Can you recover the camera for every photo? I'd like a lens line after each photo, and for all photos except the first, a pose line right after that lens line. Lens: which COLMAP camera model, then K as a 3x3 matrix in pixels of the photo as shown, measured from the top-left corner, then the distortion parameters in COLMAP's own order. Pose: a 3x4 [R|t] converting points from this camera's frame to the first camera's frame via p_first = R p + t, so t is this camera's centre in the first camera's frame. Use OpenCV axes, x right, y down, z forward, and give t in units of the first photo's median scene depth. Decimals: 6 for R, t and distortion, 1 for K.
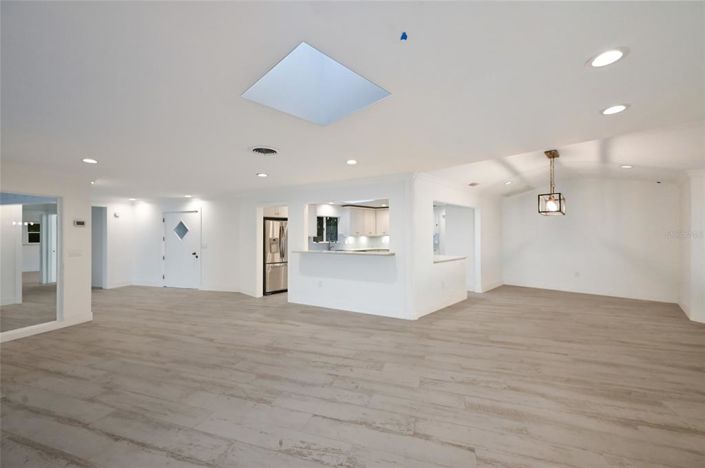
lens RADIAL K [[279.6, 0, 352.5], [0, 279.6, 234.0], [0, 0, 1]] dist [-0.000438, -0.000159]
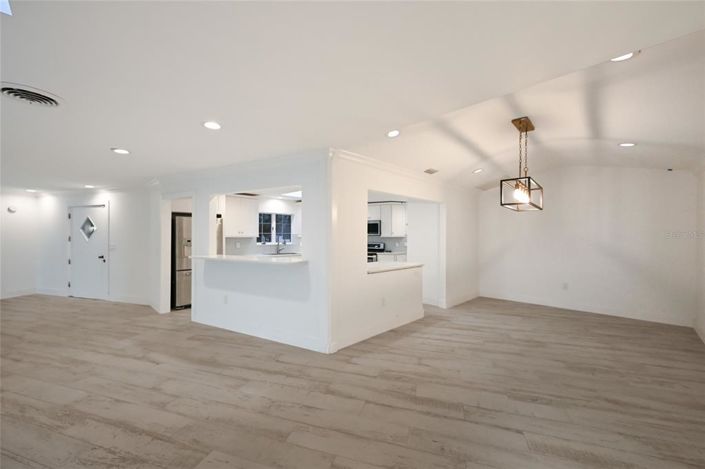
lens RADIAL K [[282.4, 0, 354.3], [0, 282.4, 236.8], [0, 0, 1]] dist [0.001112, 0.000143]
pose [[0.999977, 0.006113, 0.002765, 0.216459], [-0.006135, 0.999949, 0.008039, -0.000329], [-0.002715, -0.008055, 0.999964, 0.211365]]
